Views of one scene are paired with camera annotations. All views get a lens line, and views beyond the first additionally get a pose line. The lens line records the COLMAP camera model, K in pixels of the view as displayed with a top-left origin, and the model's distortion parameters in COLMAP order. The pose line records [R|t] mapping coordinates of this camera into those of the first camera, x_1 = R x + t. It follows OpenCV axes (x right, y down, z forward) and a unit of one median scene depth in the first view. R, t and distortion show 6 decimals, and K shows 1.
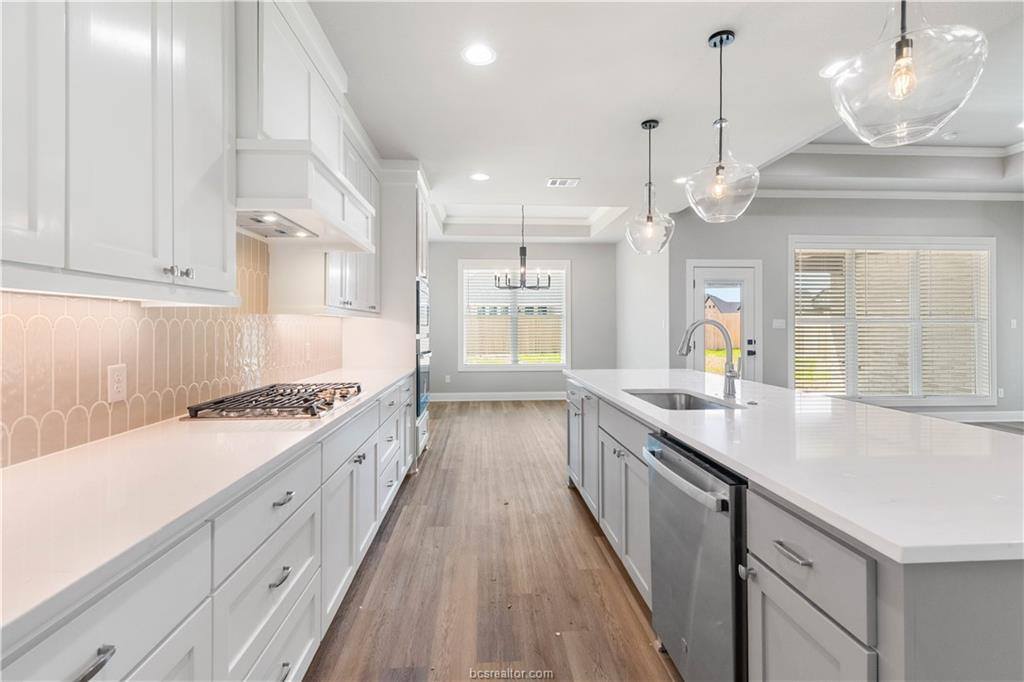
lens RADIAL K [[471.7, 0, 510.7], [0, 471.7, 322.8], [0, 0, 1]] dist [0.002812, 0.000329]
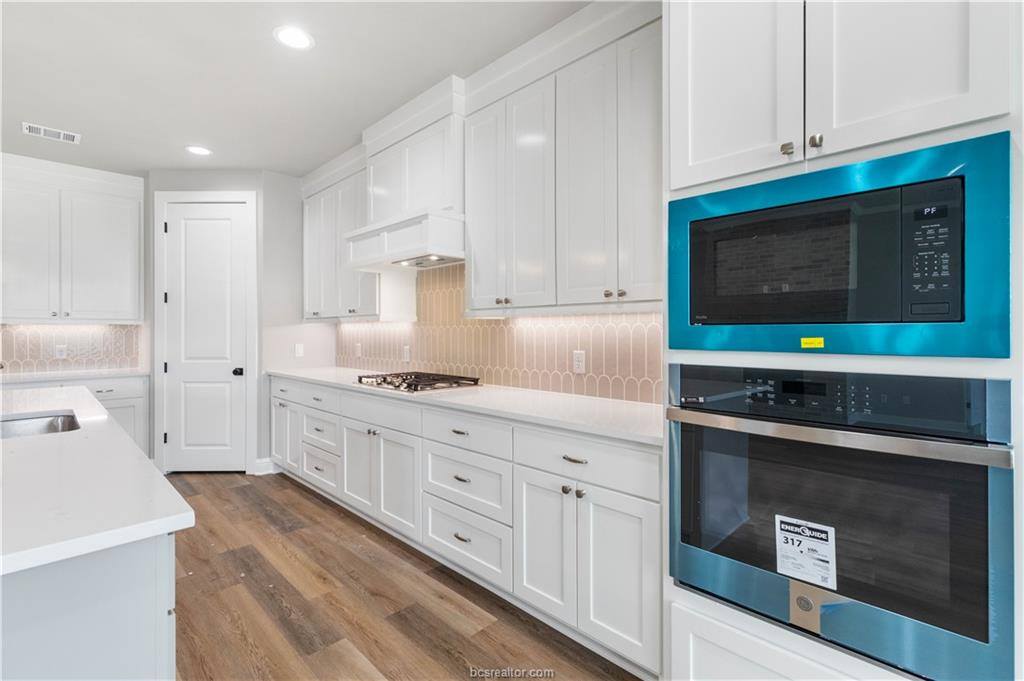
lens RADIAL K [[467.3, 0, 511.8], [0, 467.3, 329.3], [0, 0, 1]] dist [0.001002, -0.000232]
pose [[-0.751344, 0.002573, -0.659906, 0.090166], [0.010385, 0.999915, -0.007925, 0.006625], [0.659829, -0.012807, -0.751307, 0.819405]]
